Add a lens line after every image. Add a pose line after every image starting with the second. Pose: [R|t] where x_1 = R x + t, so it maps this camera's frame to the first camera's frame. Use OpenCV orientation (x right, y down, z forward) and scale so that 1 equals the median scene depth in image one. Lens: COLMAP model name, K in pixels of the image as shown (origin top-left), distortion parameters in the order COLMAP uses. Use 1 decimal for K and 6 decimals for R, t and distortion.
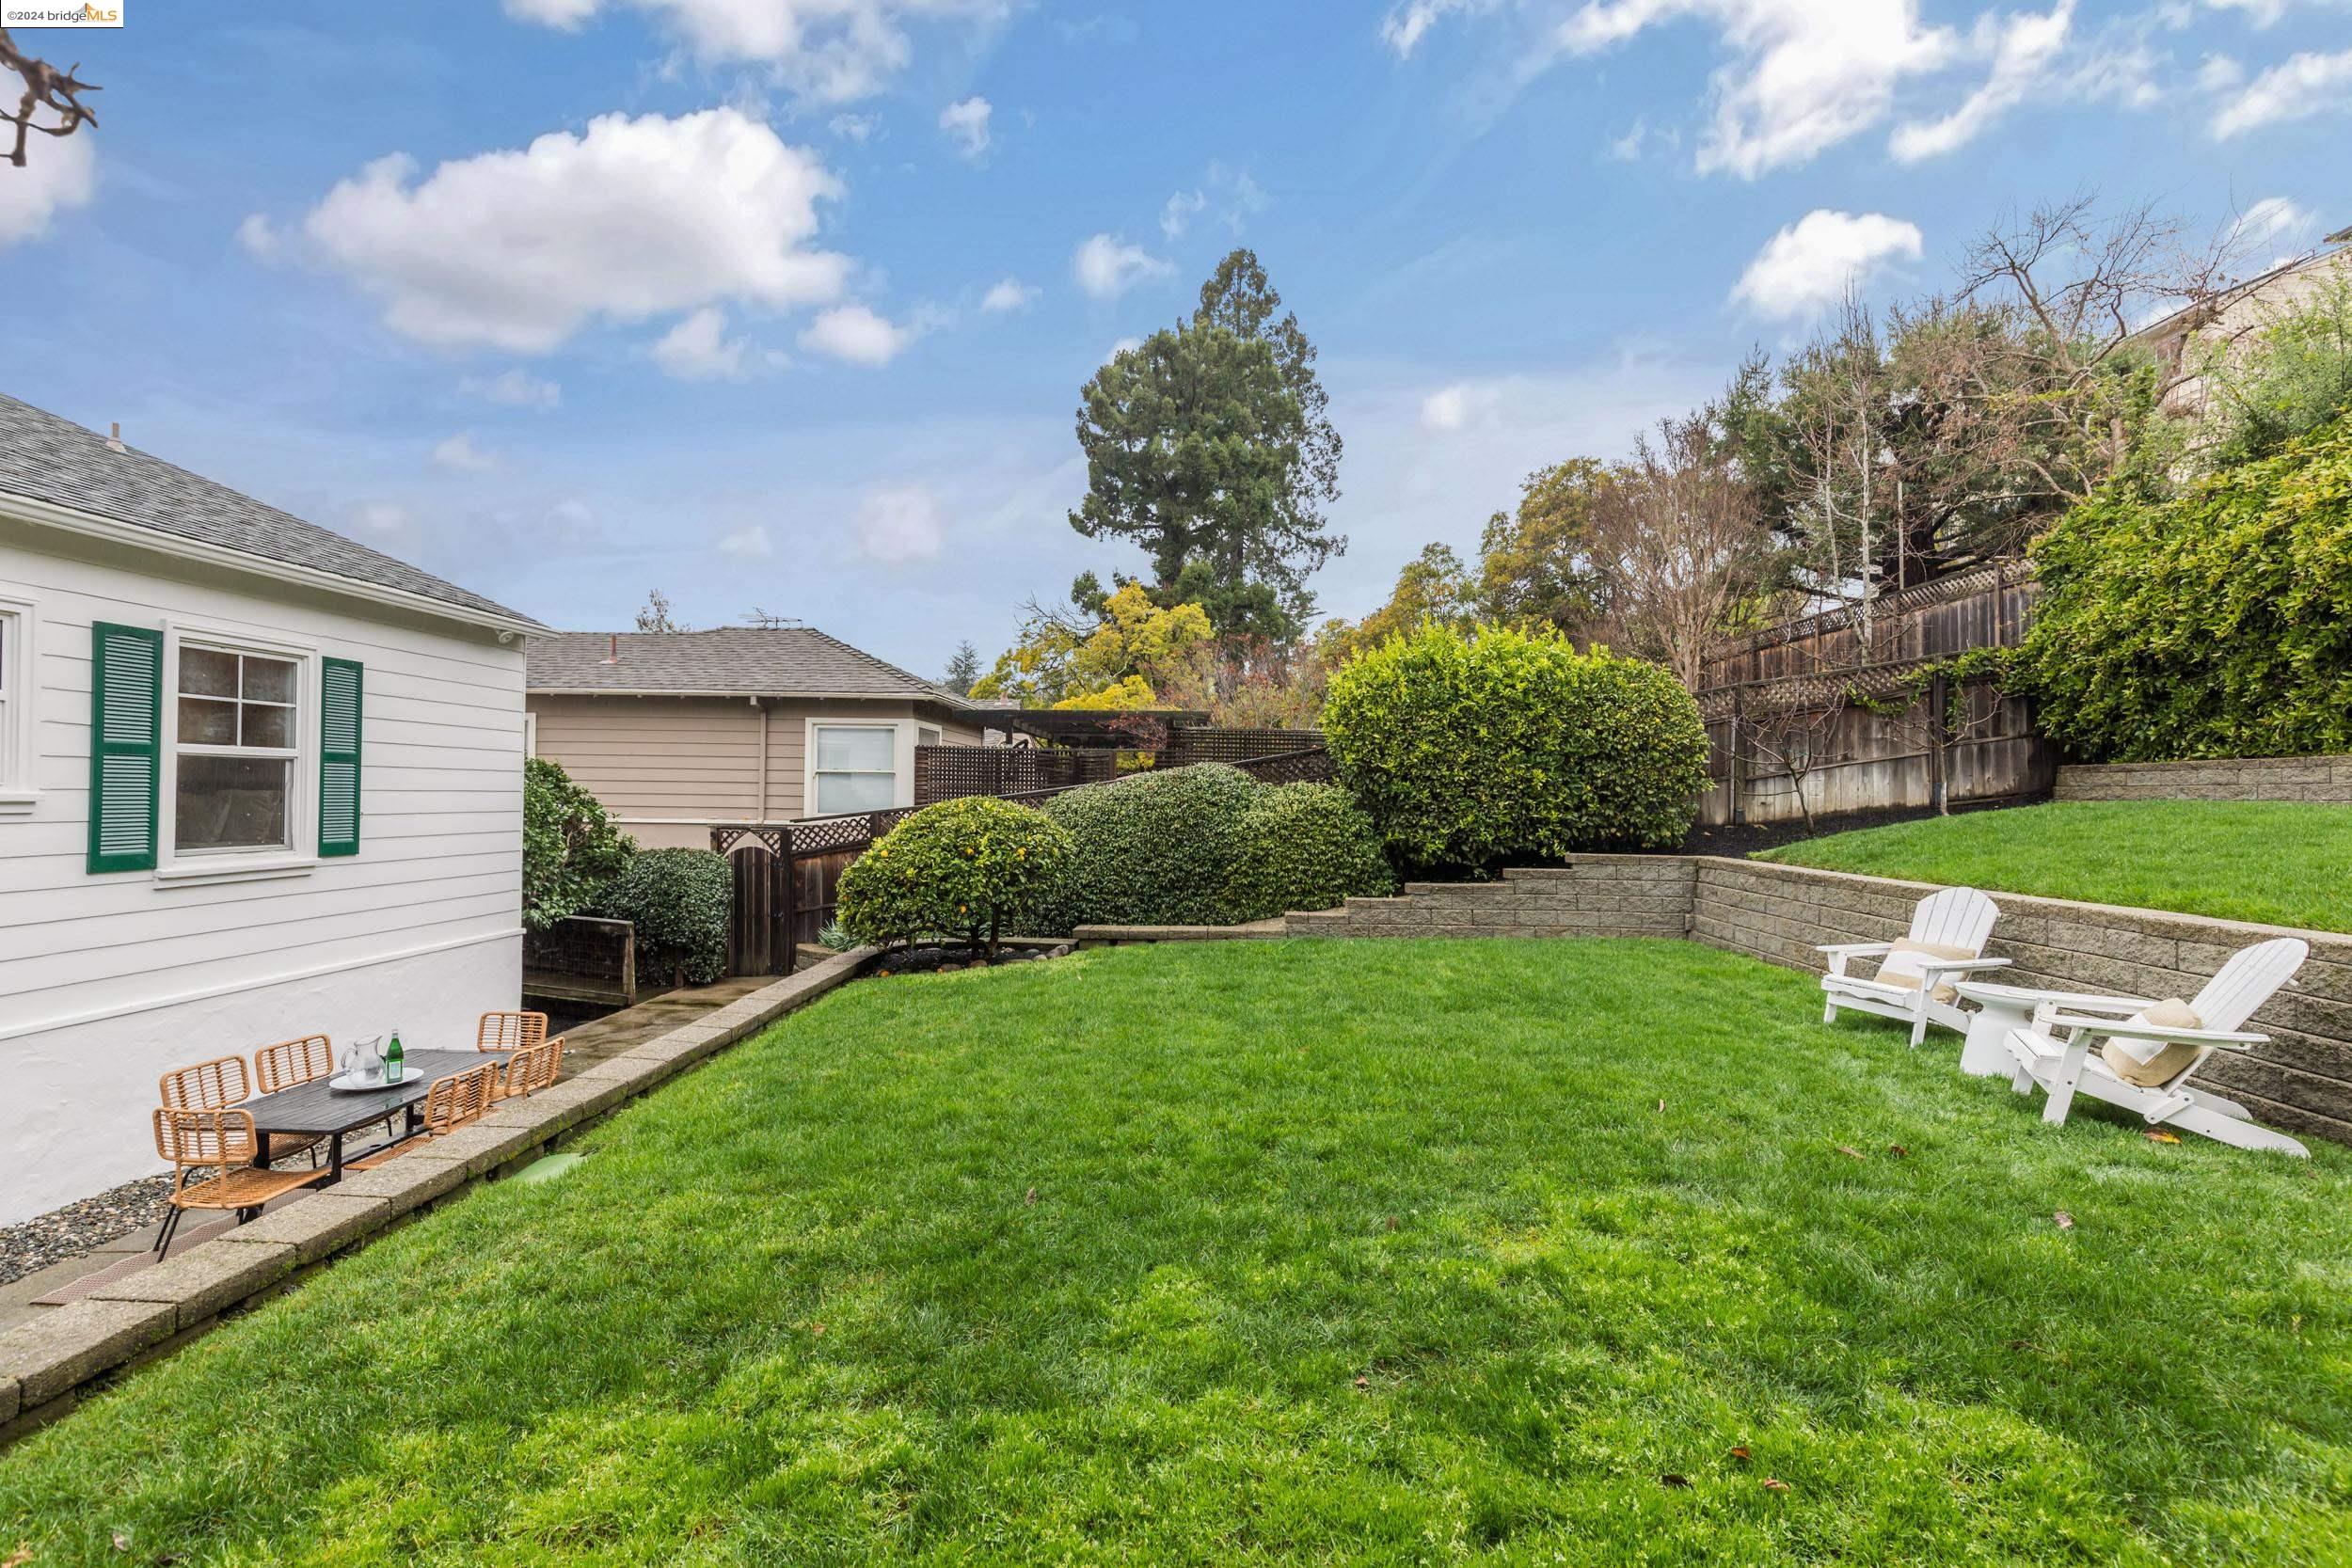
lens RADIAL K [[1045.7, 0, 1176.0], [0, 1045.7, 784.0], [0, 0, 1]] dist [0.011668, 0.000065]
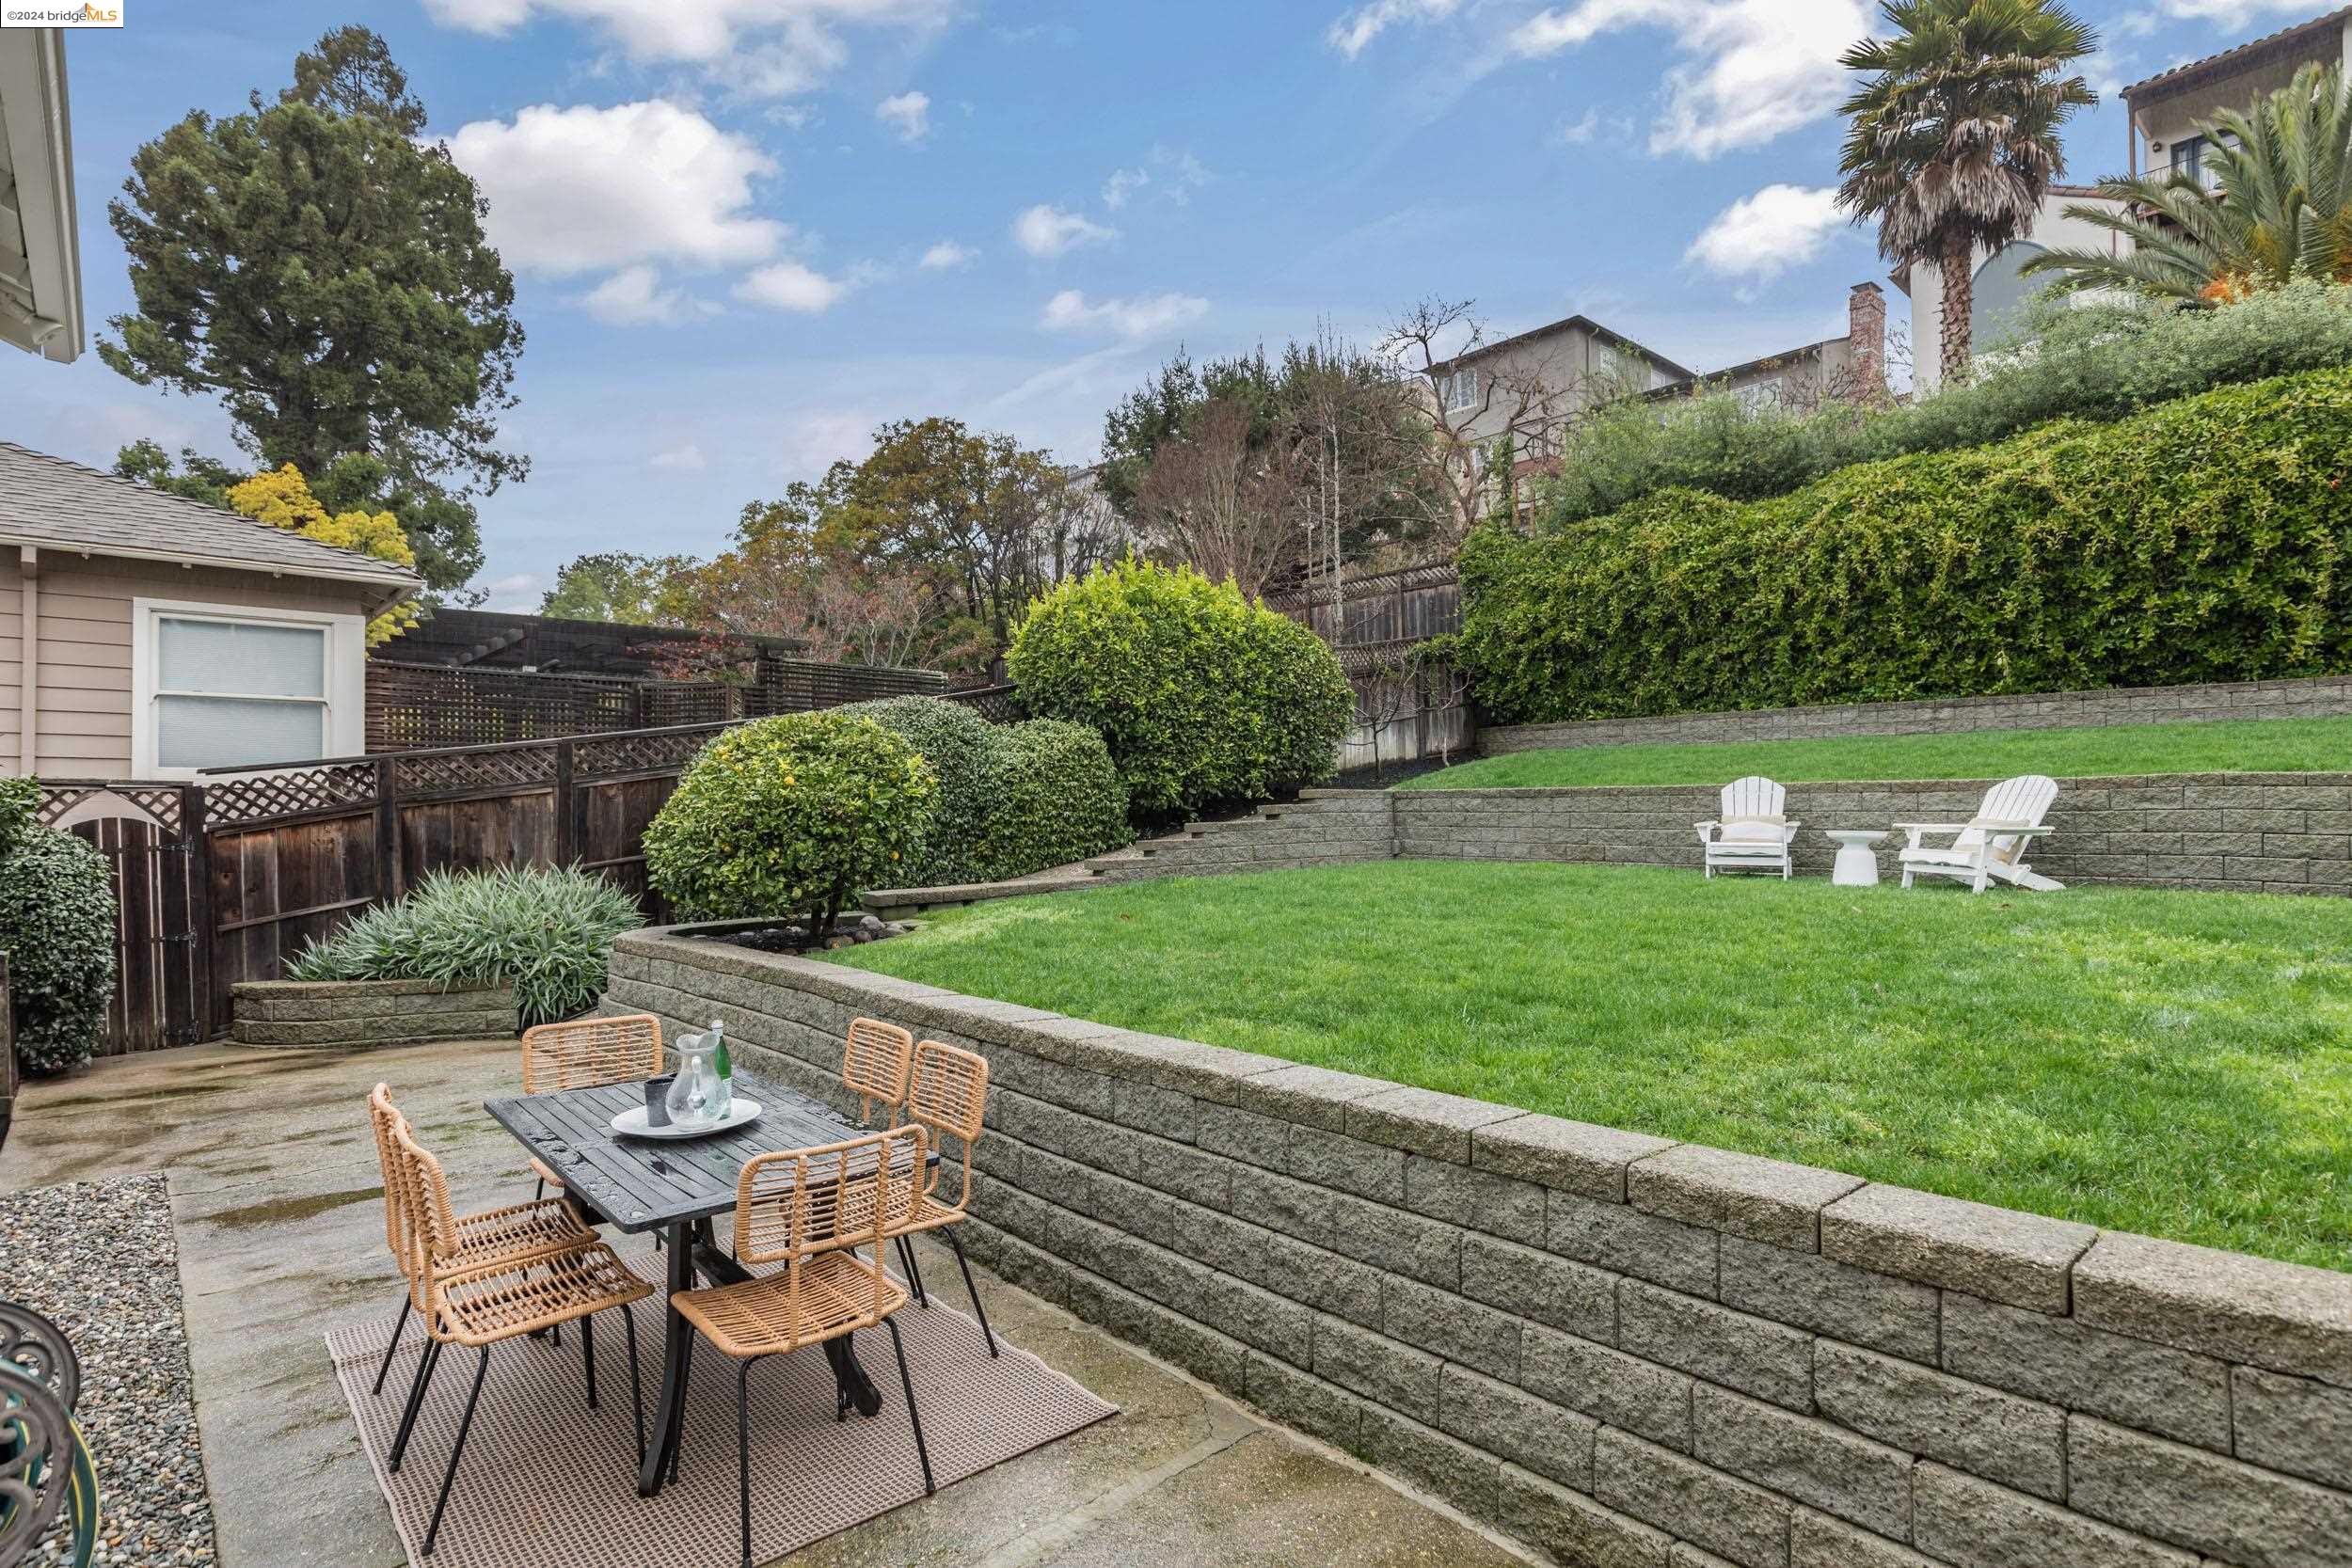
lens RADIAL K [[1192.9, 0, 1176.0], [0, 1192.9, 784.0], [0, 0, 1]] dist [0.002256, -0.000216]
pose [[0.734016, -0.005333, 0.679111, -0.481959], [0.009064, 0.999957, -0.001944, 0.055348], [-0.679071, 0.007582, 0.734033, 0.186915]]
